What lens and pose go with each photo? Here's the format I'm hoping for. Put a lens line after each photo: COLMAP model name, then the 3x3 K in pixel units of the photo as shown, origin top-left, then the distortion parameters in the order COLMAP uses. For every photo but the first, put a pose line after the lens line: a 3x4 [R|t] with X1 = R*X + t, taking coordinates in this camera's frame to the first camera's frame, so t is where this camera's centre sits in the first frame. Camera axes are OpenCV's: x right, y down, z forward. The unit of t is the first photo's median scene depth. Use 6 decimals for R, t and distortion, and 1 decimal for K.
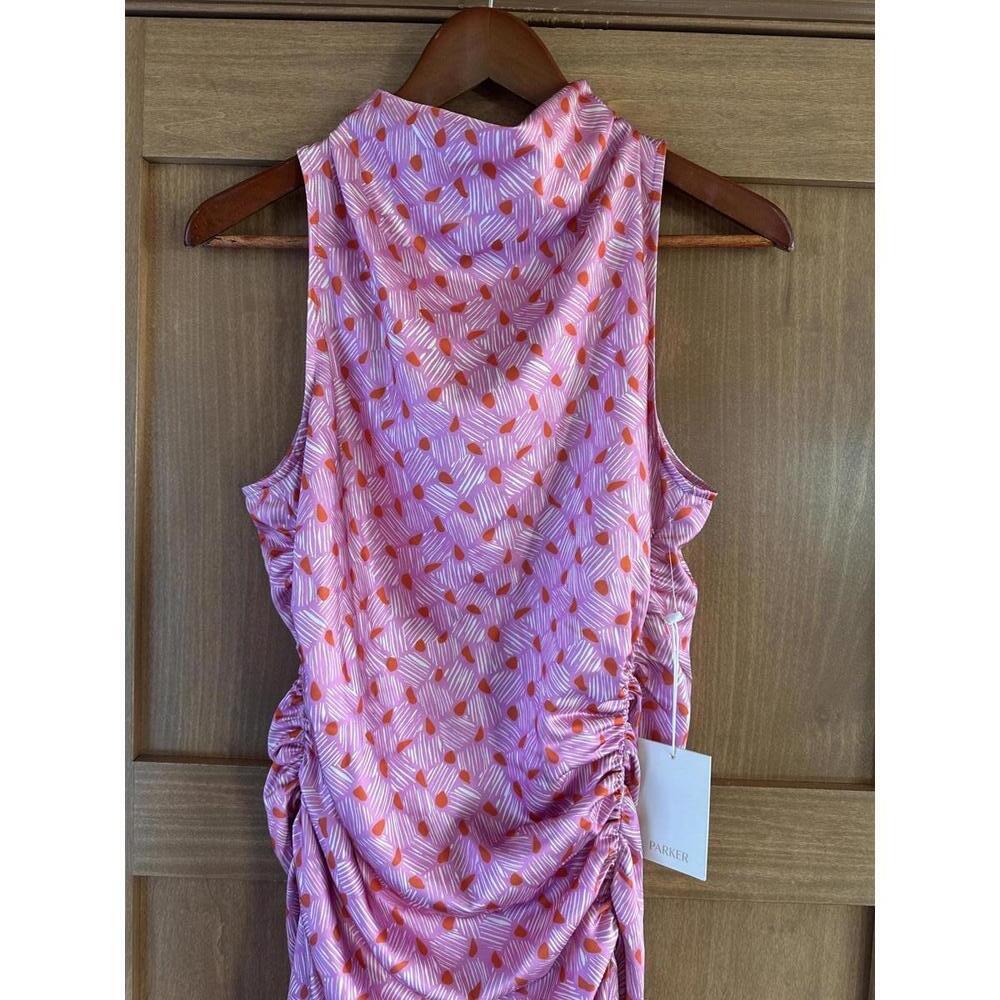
lens RADIAL K [[769.0, 0, 486.4], [0, 769.0, 518.2], [0, 0, 1]] dist [0.089798, -0.116526]
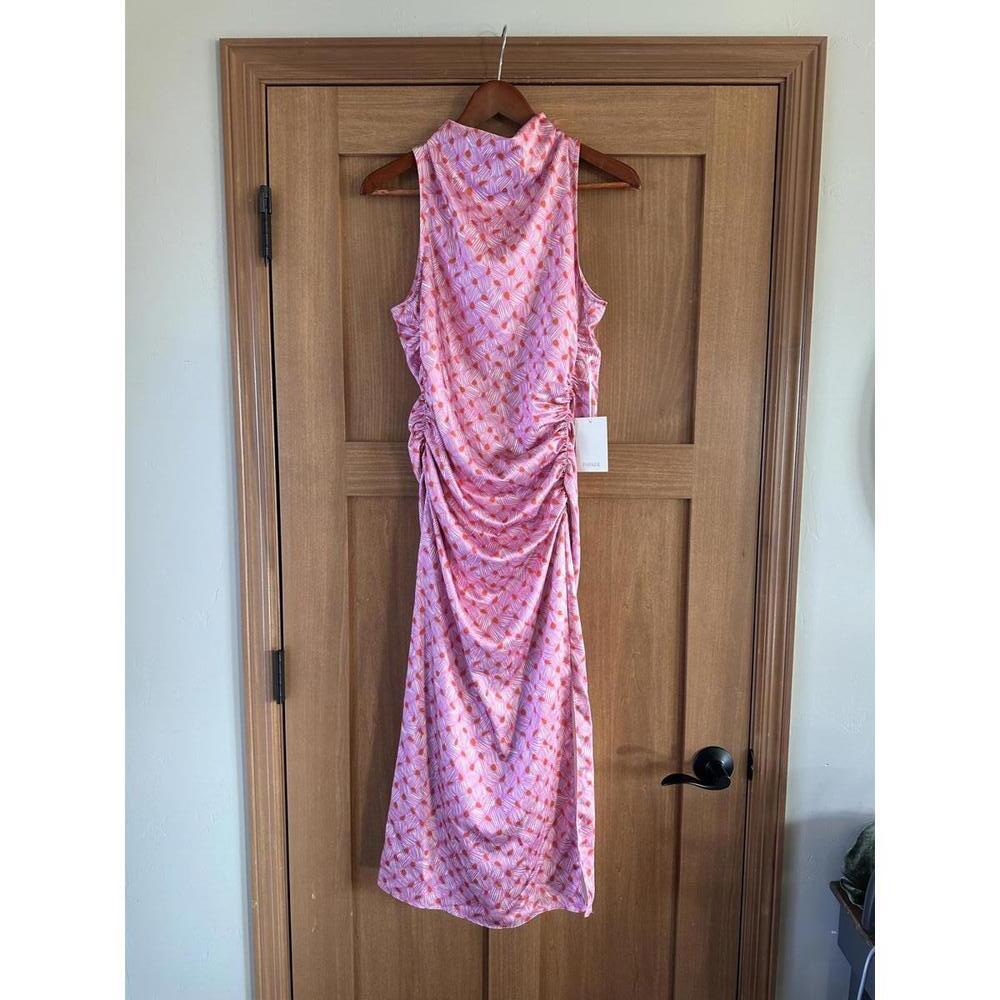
lens RADIAL K [[771.1, 0, 495.0], [0, 771.1, 530.9], [0, 0, 1]] dist [0.115621, -0.168451]
pose [[0.999502, -0.029328, -0.011673, -0.015753], [0.029877, 0.998300, 0.050041, 0.498946], [0.010186, -0.050365, 0.998679, -1.259801]]
